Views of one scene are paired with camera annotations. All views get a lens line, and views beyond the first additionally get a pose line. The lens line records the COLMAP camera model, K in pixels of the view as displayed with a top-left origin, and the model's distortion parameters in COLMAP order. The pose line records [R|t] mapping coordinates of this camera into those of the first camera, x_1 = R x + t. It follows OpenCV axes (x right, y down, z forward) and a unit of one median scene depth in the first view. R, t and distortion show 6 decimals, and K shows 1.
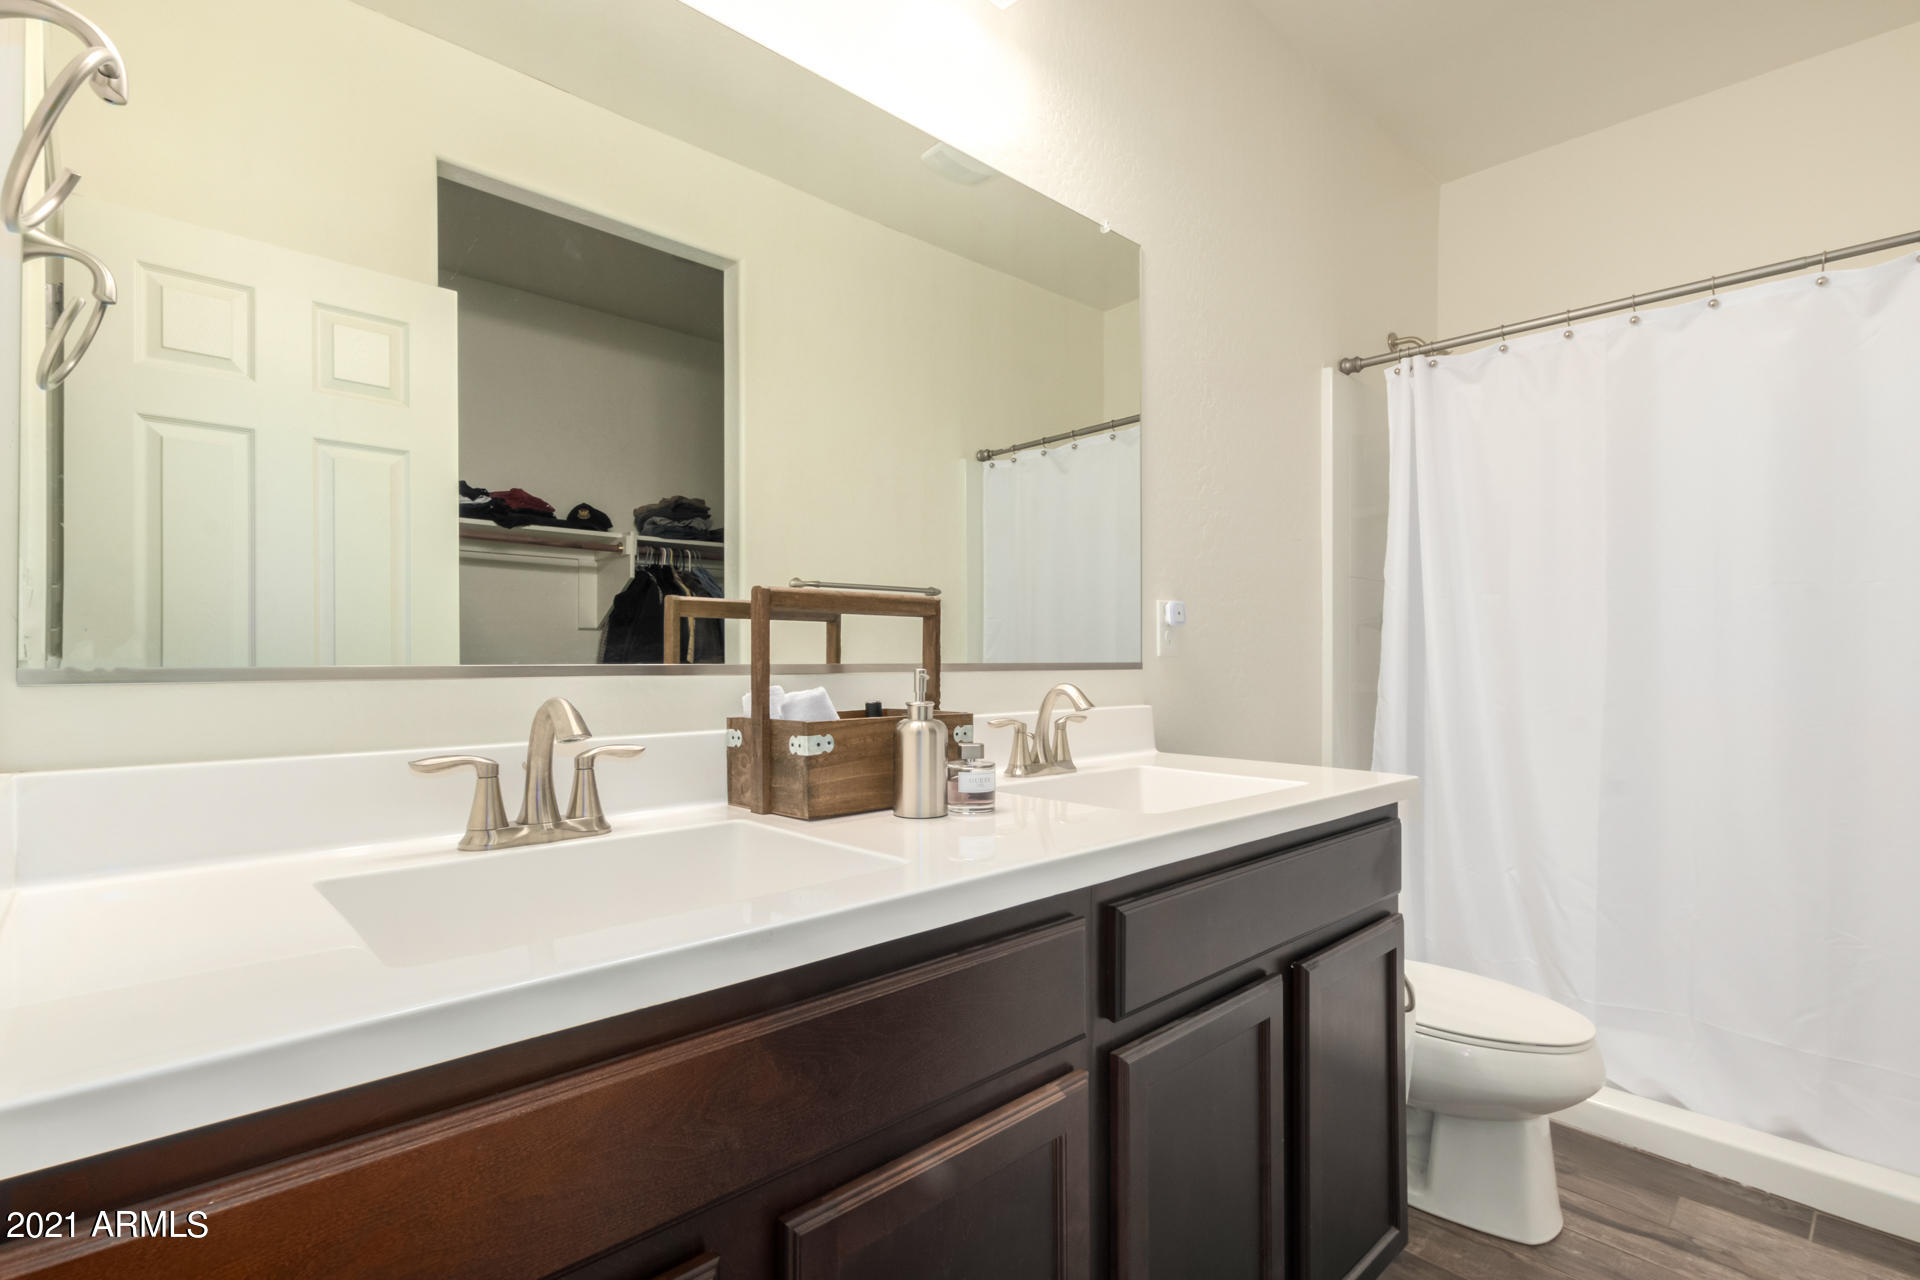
lens RADIAL K [[882.6, 0, 958.2], [0, 882.6, 644.3], [0, 0, 1]] dist [0.007703, -0.001707]
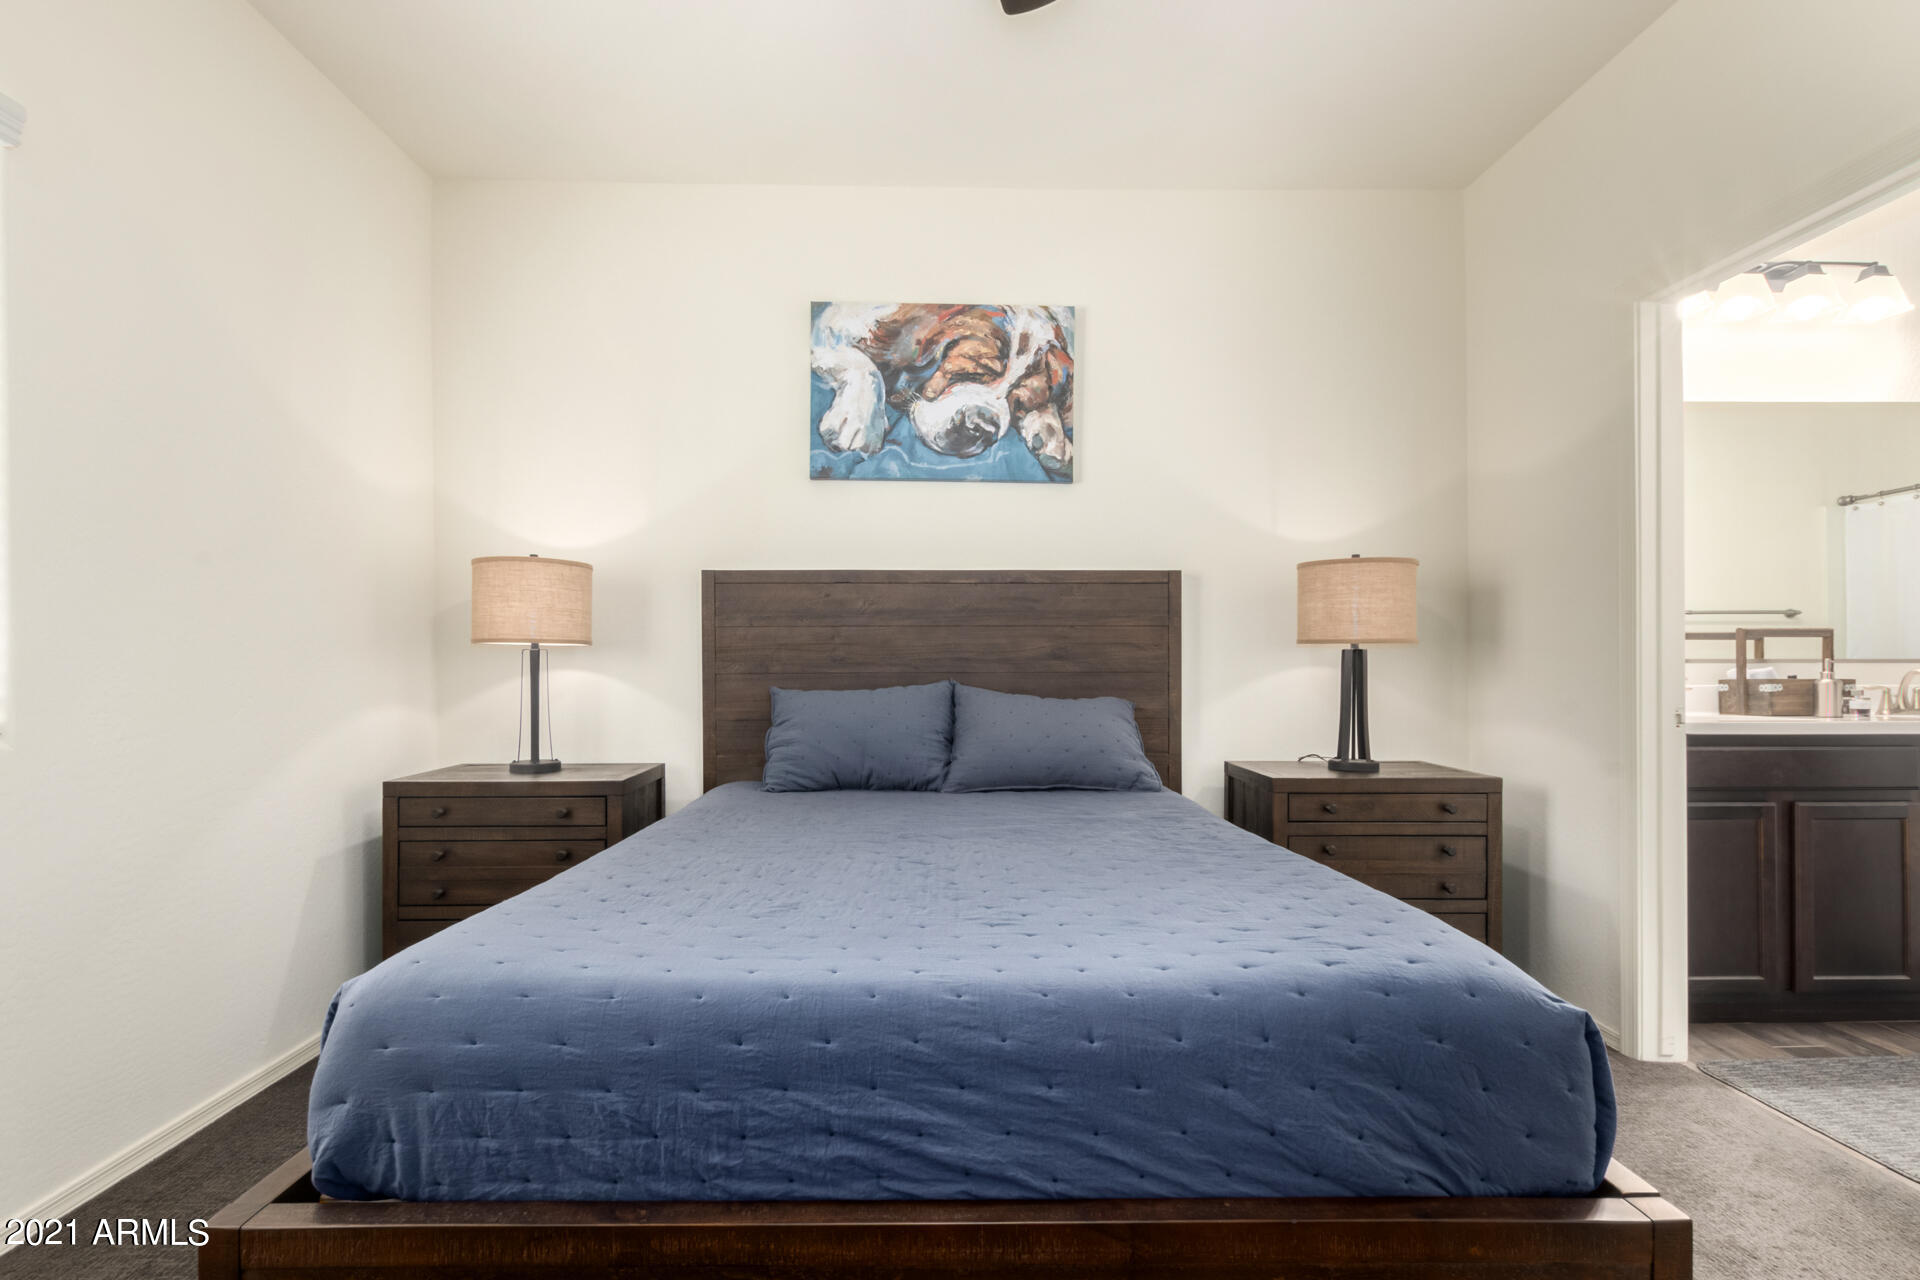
lens RADIAL K [[882.6, 0, 979.0], [0, 882.6, 671.1], [0, 0, 1]] dist [0.007703, -0.001707]
pose [[0.744869, -0.003373, -0.667202, -0.145275], [0.006453, 0.999977, 0.002149, 0.039290], [0.667179, -0.005906, 0.744874, -2.288623]]
